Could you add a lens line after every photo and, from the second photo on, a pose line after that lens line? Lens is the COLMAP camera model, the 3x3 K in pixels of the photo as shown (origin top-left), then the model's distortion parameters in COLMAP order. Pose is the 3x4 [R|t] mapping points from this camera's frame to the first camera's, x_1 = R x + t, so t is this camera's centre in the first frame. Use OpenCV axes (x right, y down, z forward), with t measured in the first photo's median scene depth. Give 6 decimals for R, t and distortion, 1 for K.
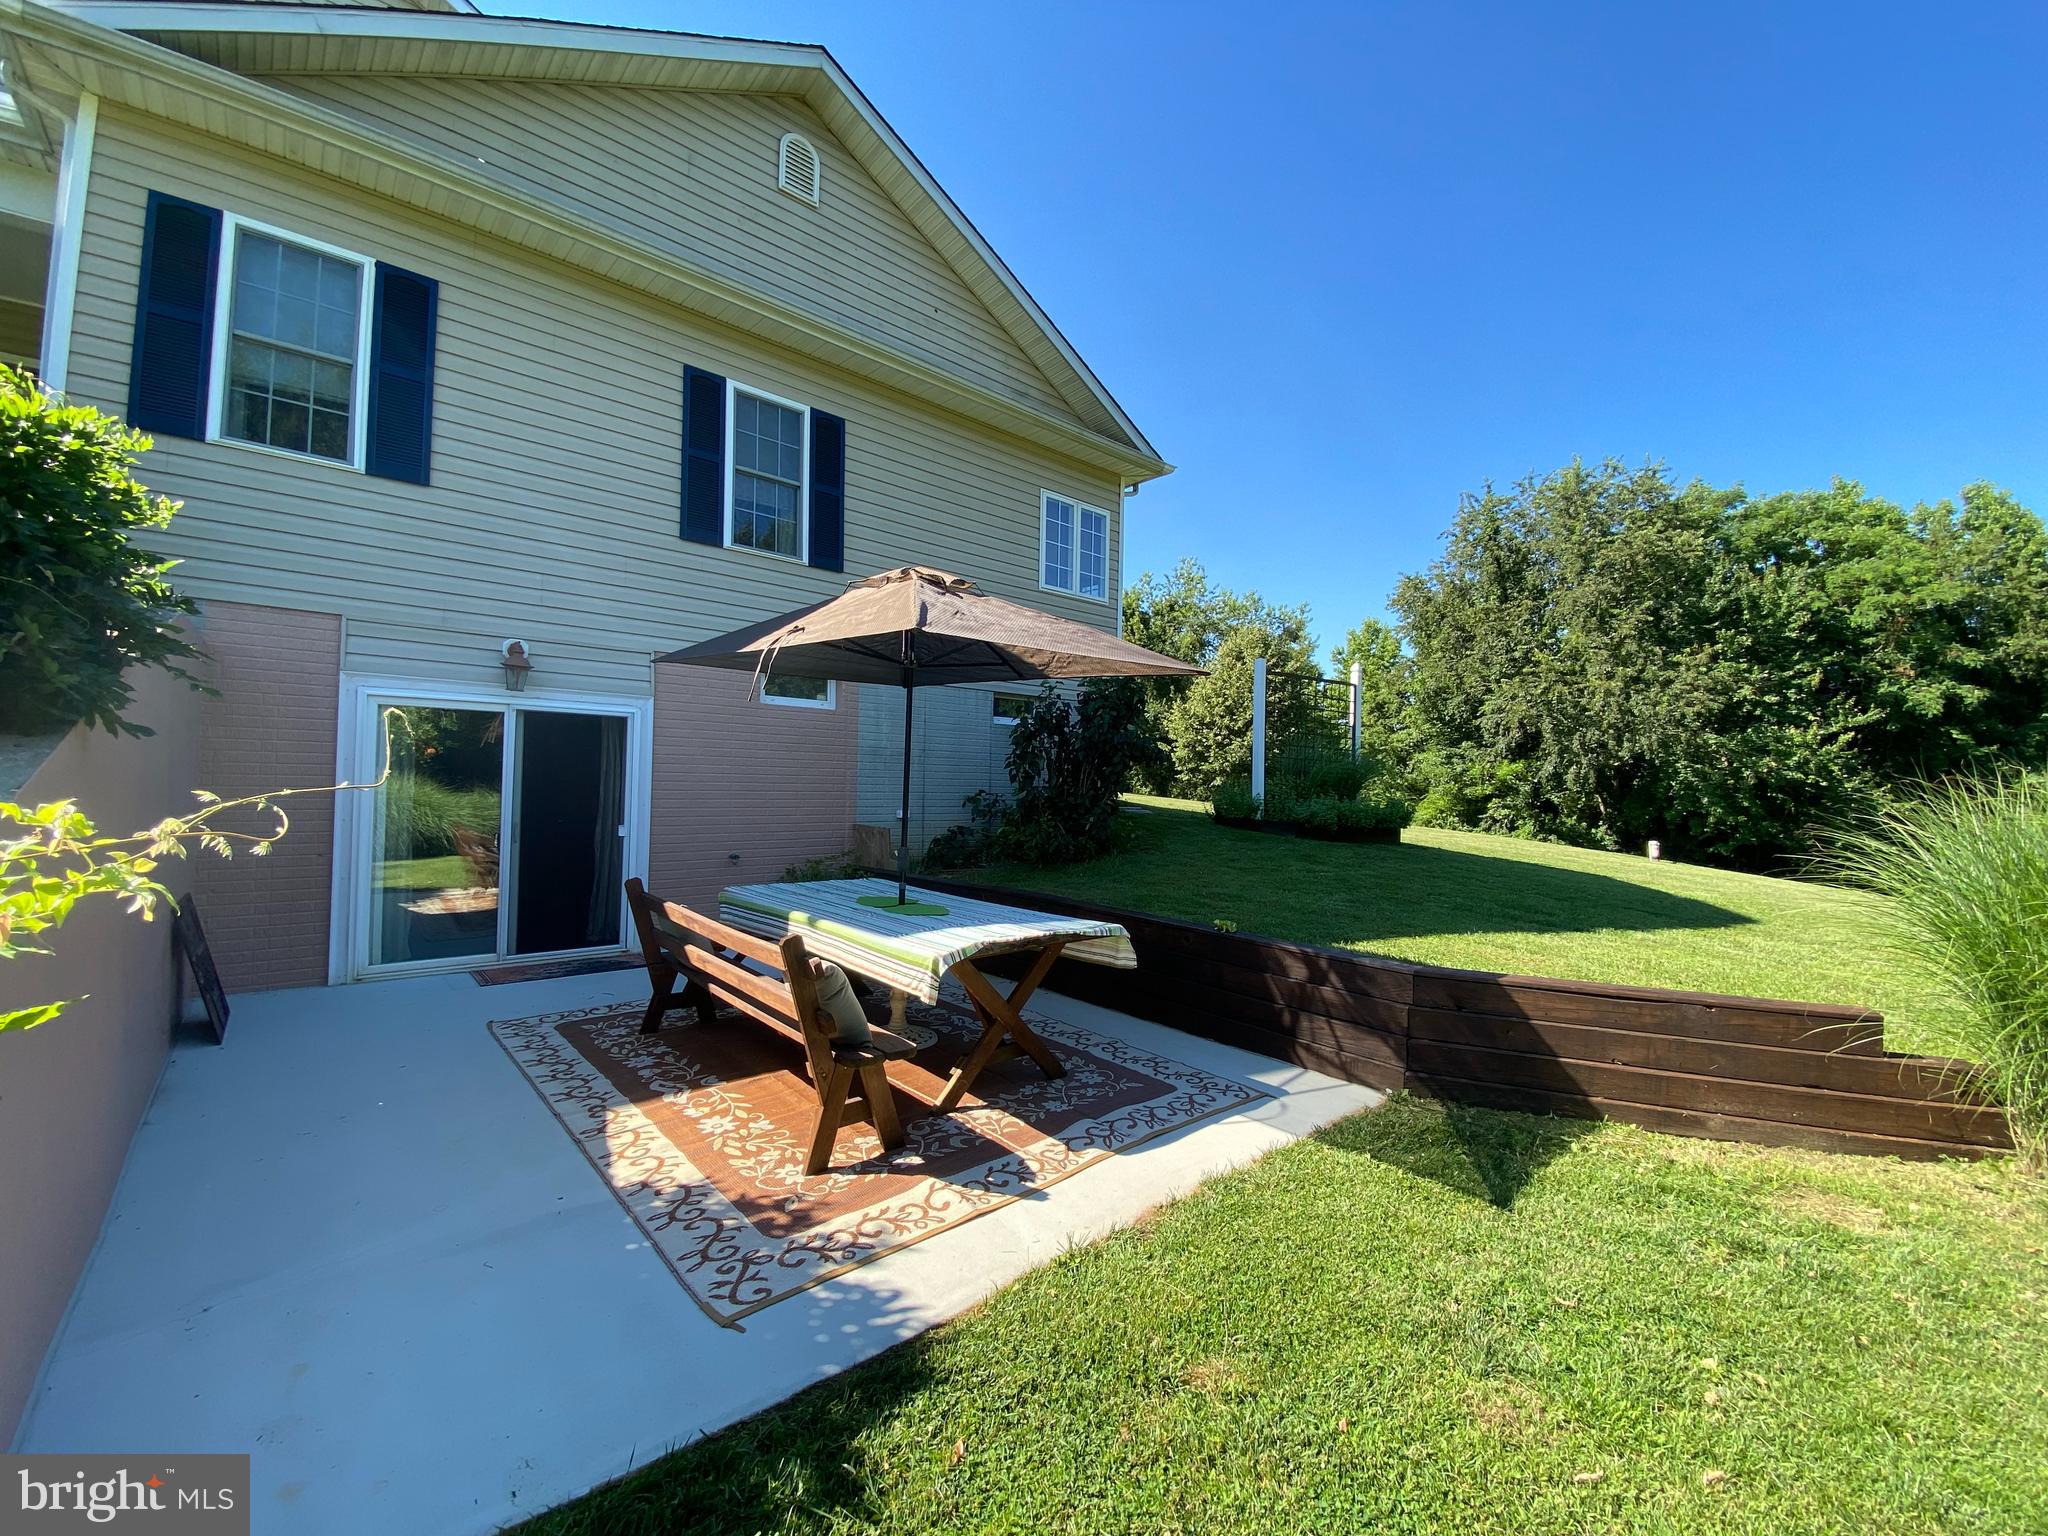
lens RADIAL K [[833.3, 0, 1016.1], [0, 833.3, 760.6], [0, 0, 1]] dist [-0.001601, -0.000746]
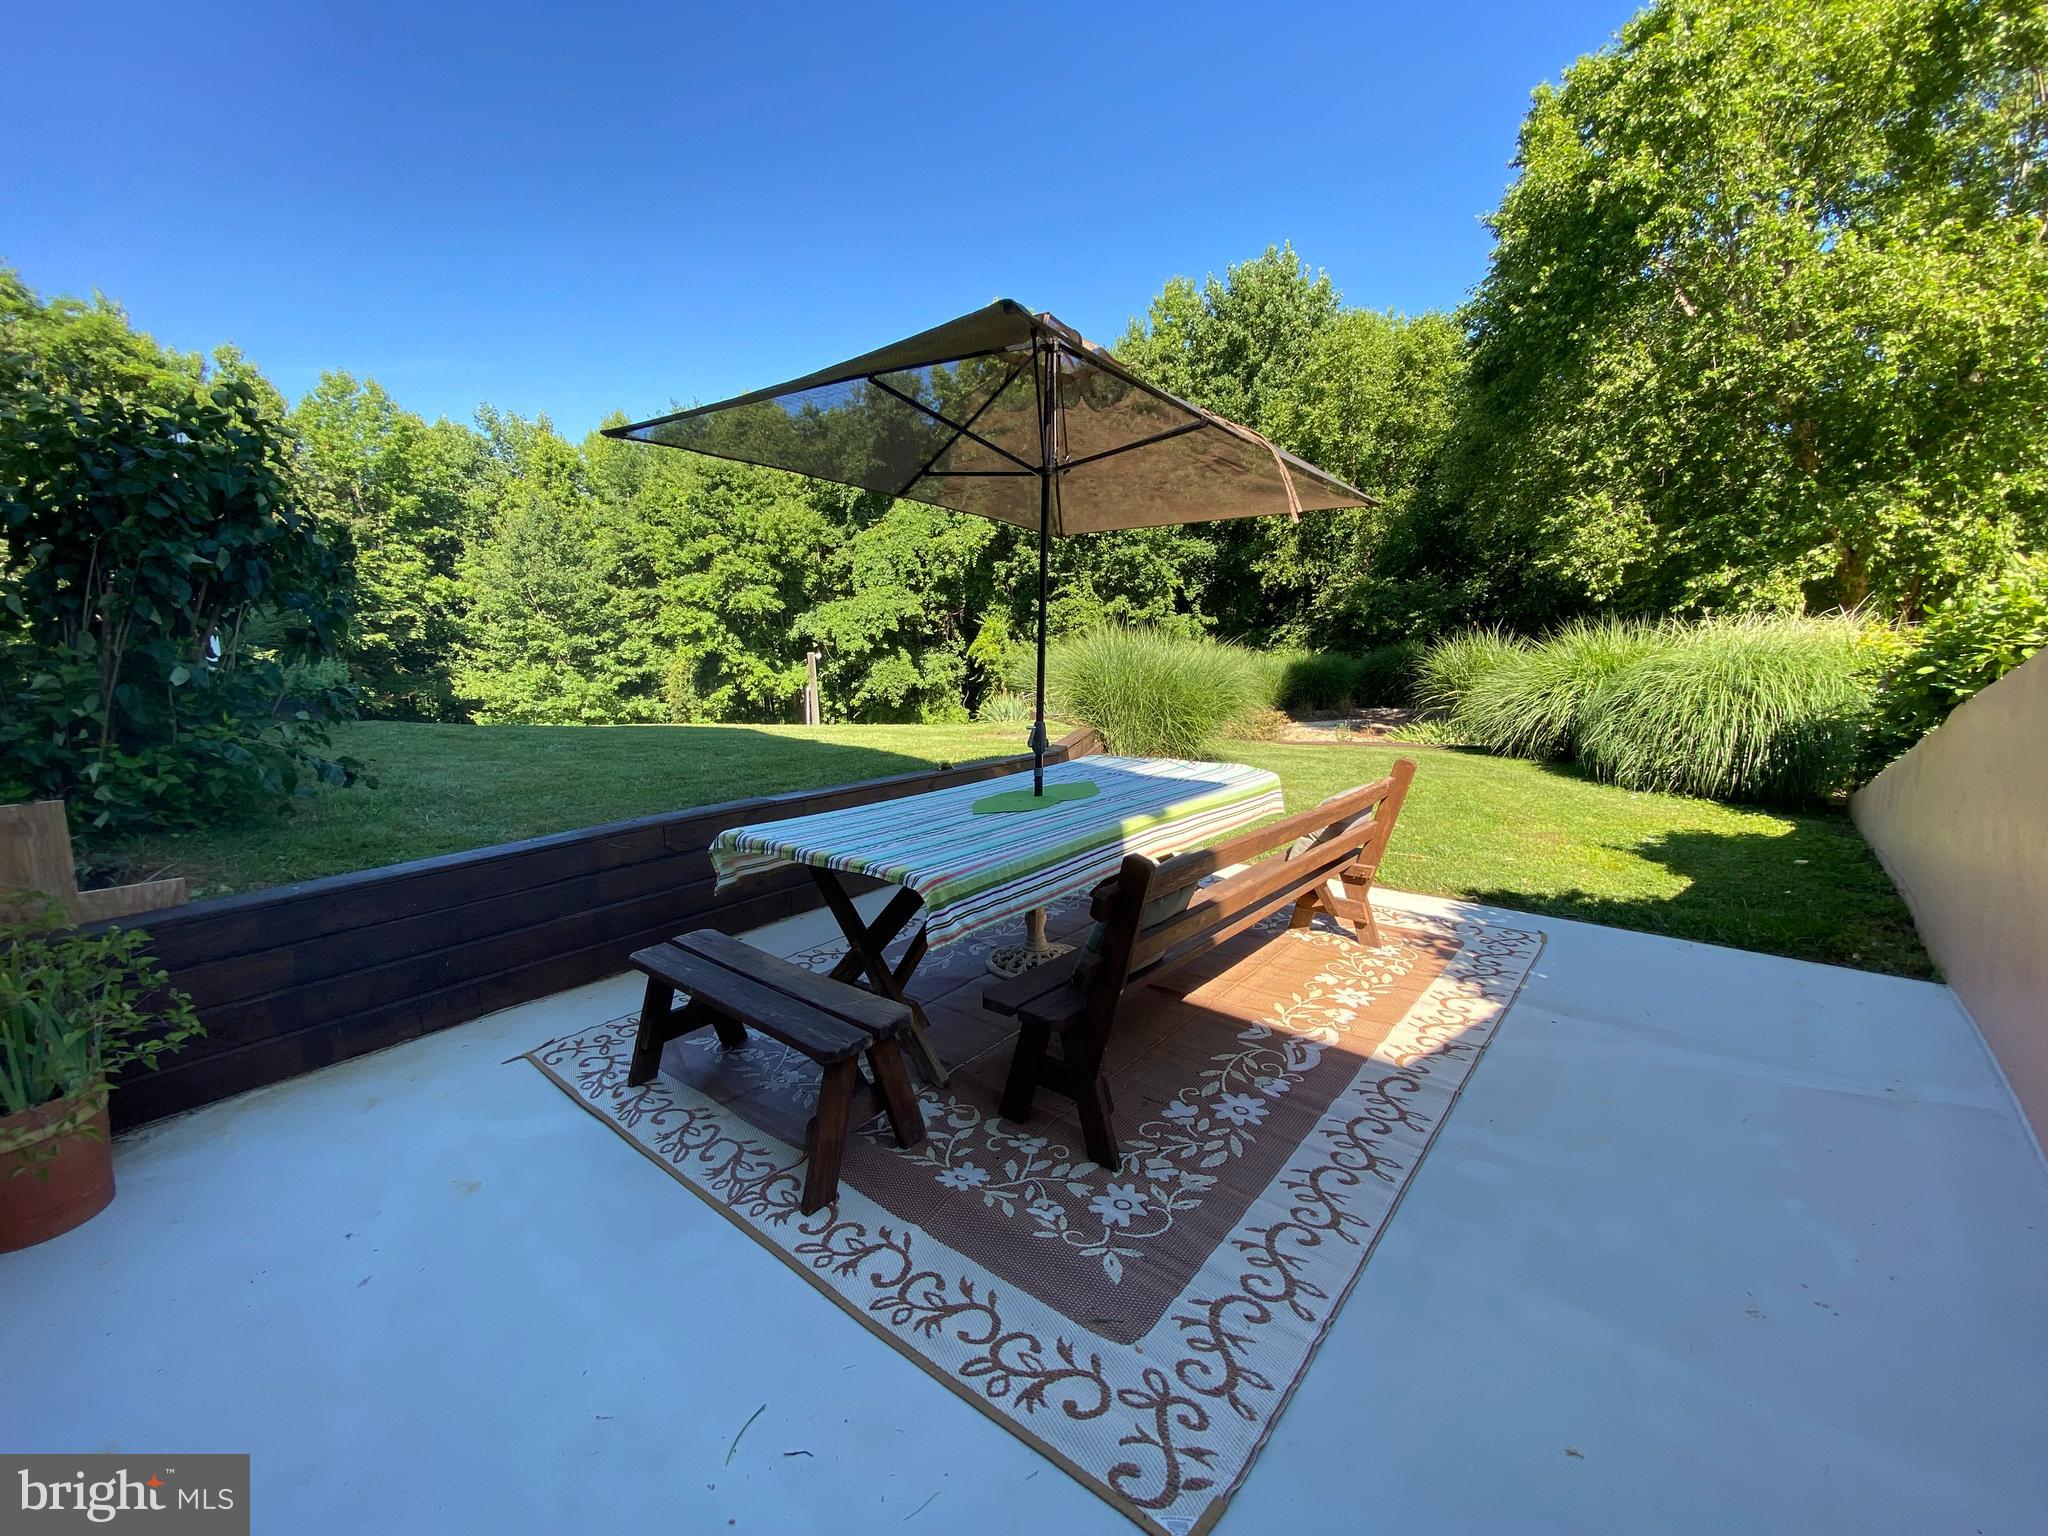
lens RADIAL K [[833.3, 0, 1013.5], [0, 833.3, 766.9], [0, 0, 1]] dist [-0.001601, -0.000746]
pose [[-0.152734, -0.162875, 0.974753, -1.235435], [-0.003759, 0.986414, 0.164234, 0.028983], [-0.988260, 0.021420, -0.151271, 1.592874]]
